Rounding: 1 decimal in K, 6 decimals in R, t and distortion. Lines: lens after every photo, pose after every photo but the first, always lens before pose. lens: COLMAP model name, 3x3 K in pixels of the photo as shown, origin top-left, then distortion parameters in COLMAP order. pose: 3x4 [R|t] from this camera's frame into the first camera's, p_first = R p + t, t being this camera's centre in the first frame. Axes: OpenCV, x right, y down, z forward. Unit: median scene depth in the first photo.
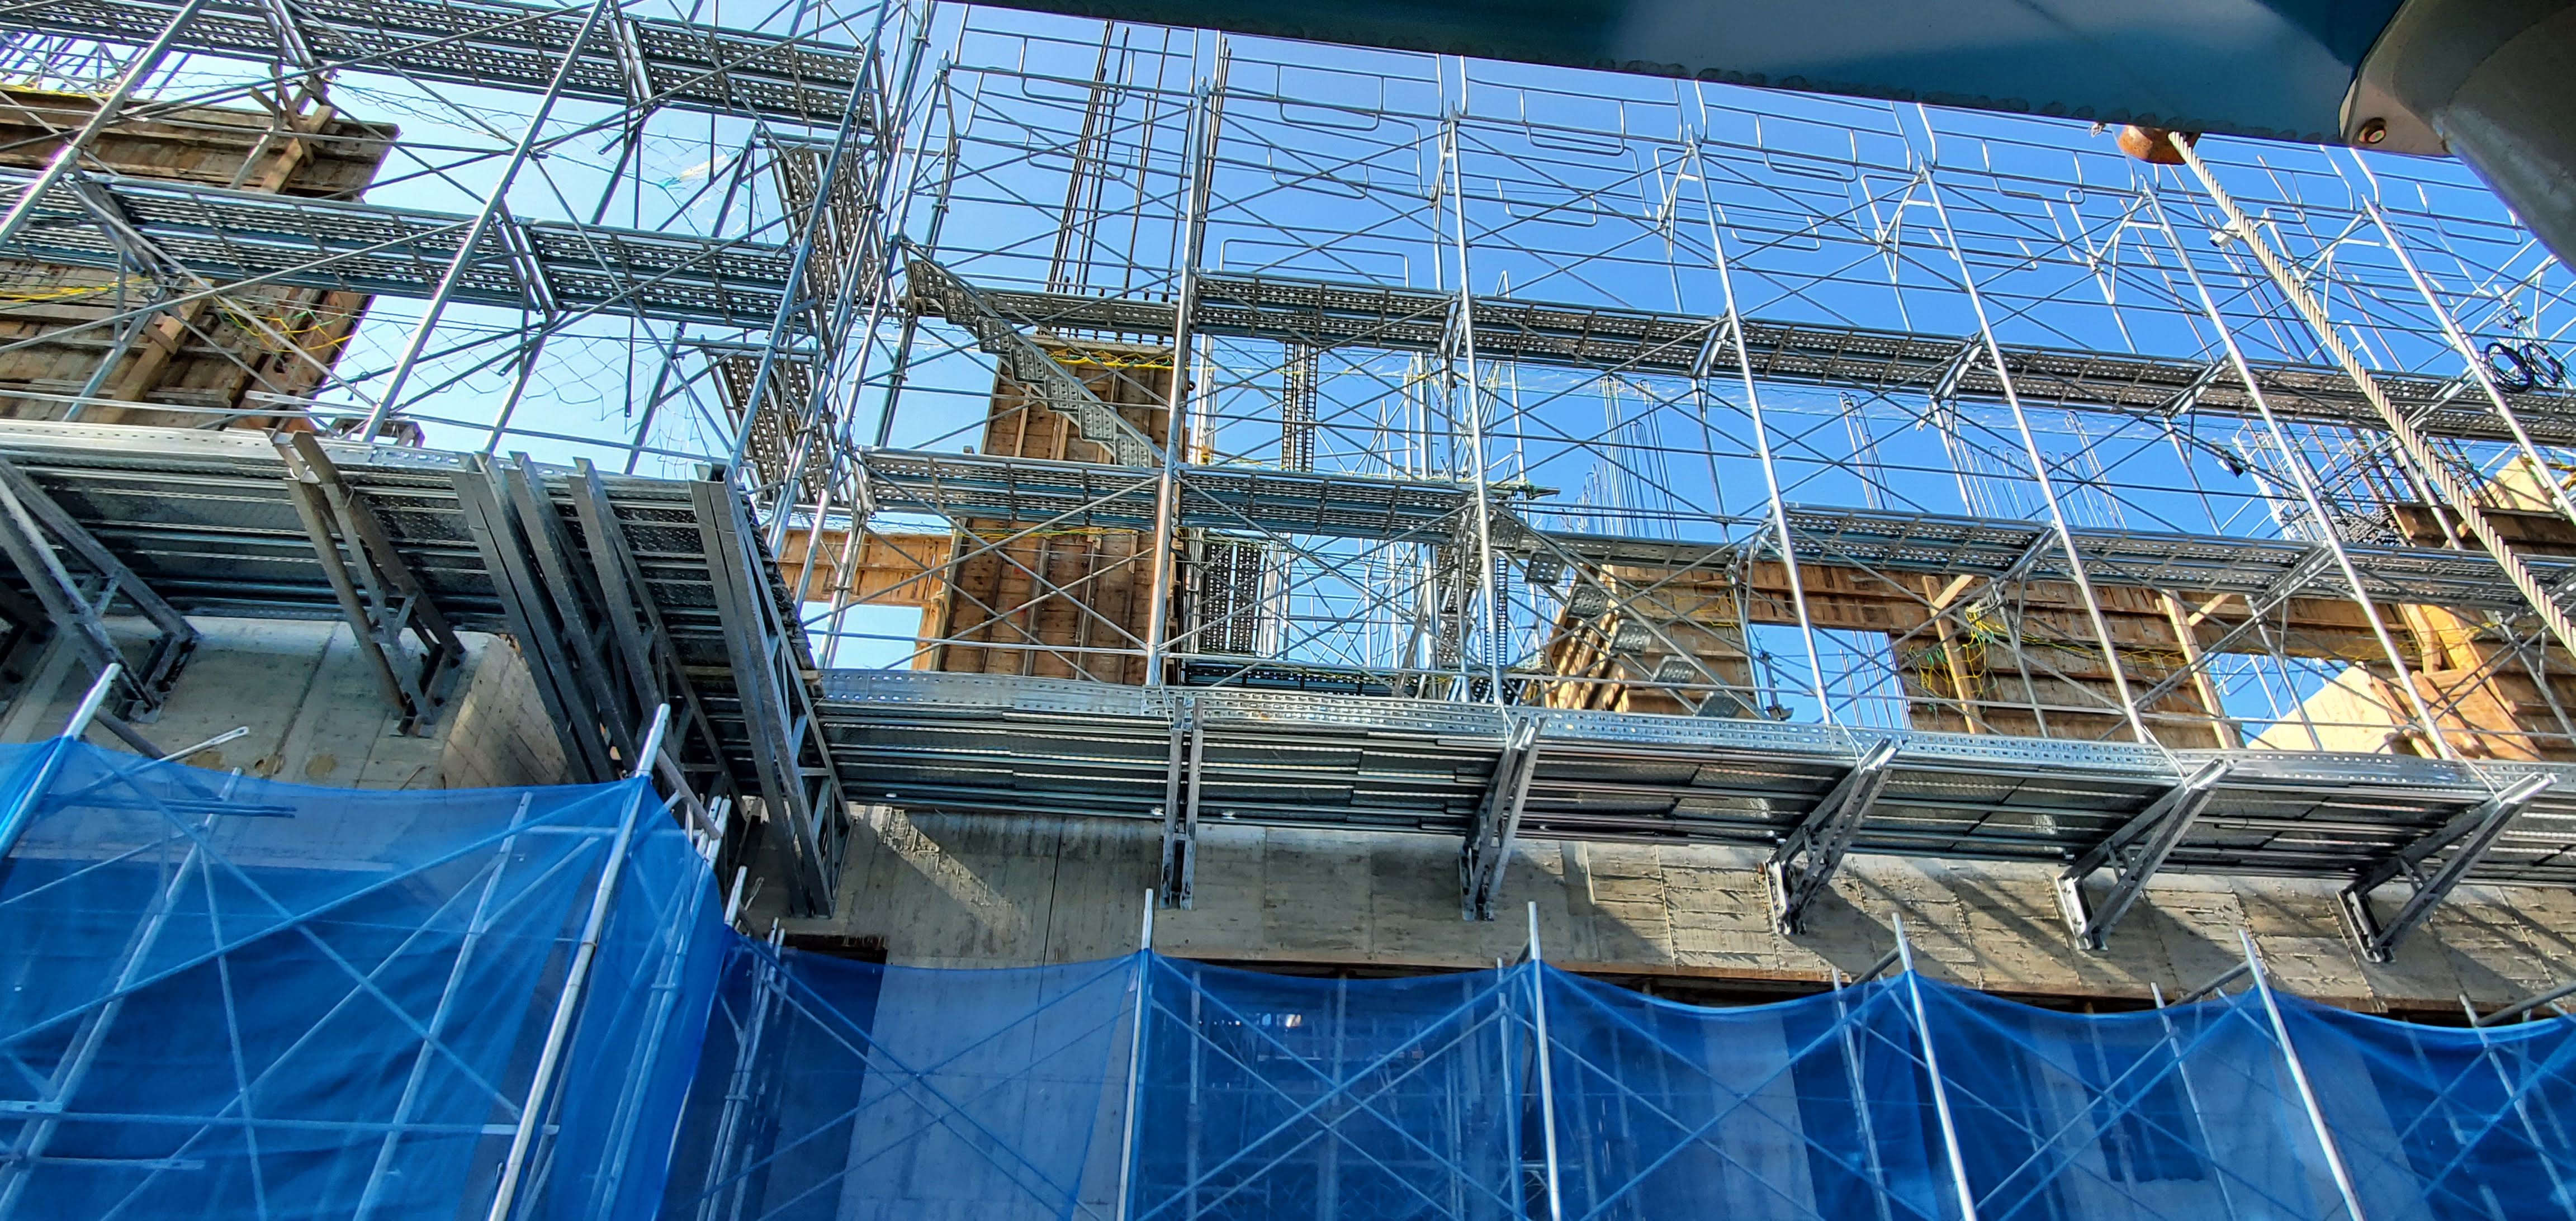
lens RADIAL K [[1377.6, 0, 1285.6], [0, 1377.6, 596.9], [0, 0, 1]] dist [0.001421, 0.020855]
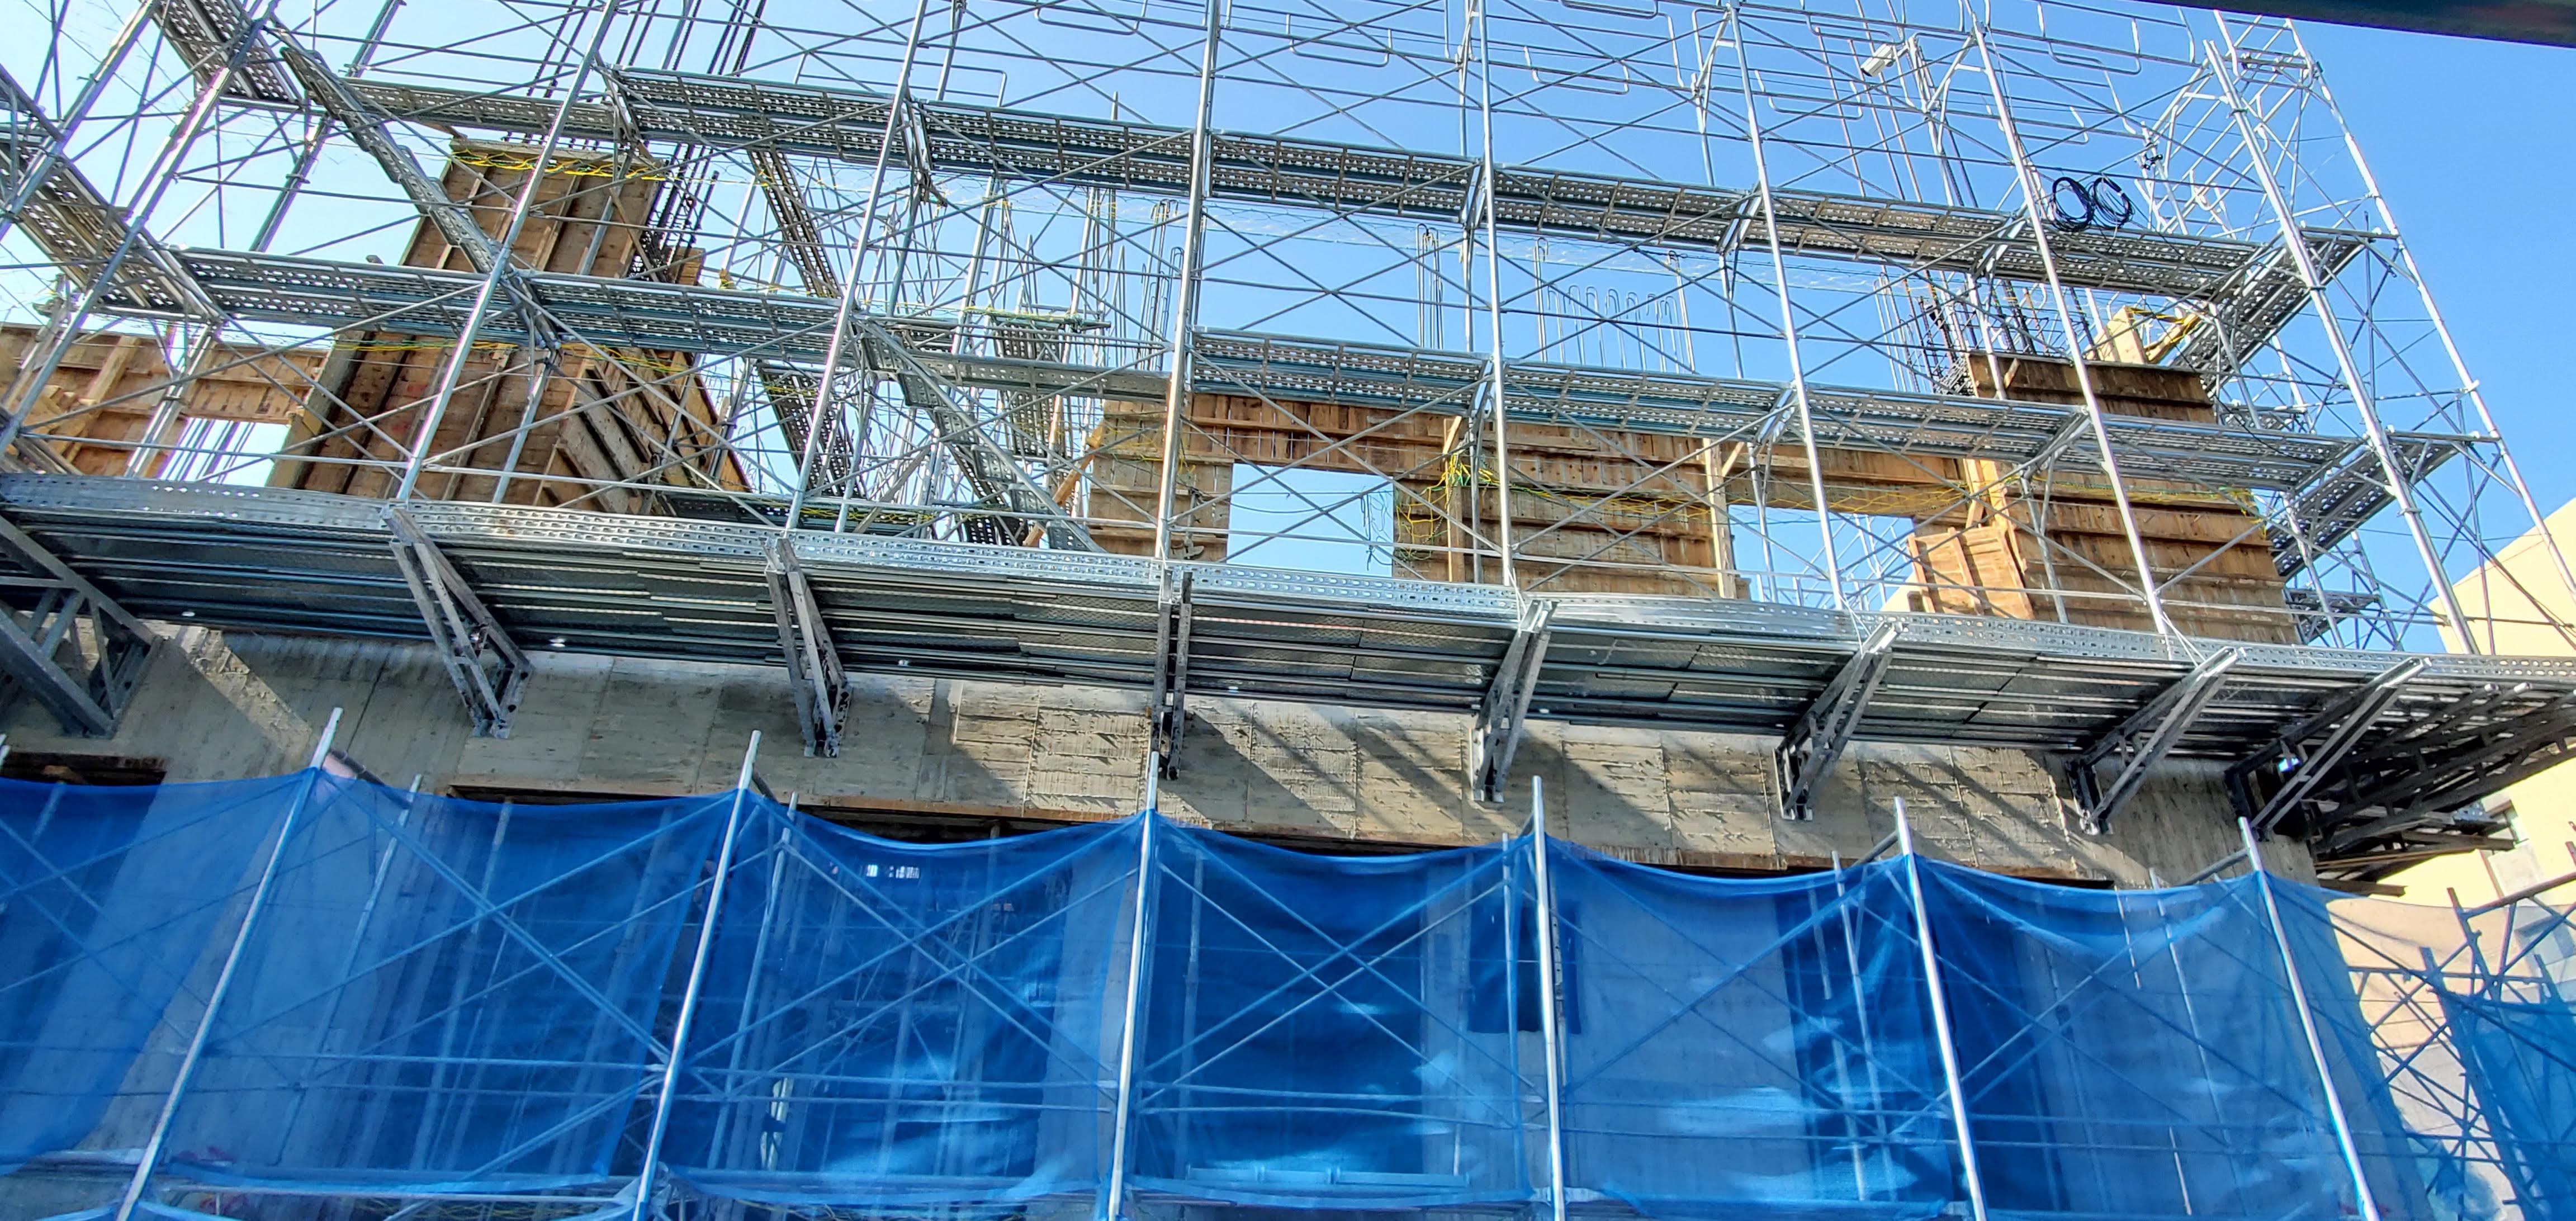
lens RADIAL K [[1381.6, 0, 1334.4], [0, 1381.6, 603.8], [0, 0, 1]] dist [0.004642, 0.002333]
pose [[0.999651, 0.019944, -0.017319, 0.476053], [-0.018267, 0.995583, 0.092094, 0.030355], [0.019080, -0.091745, 0.995600, 0.051890]]
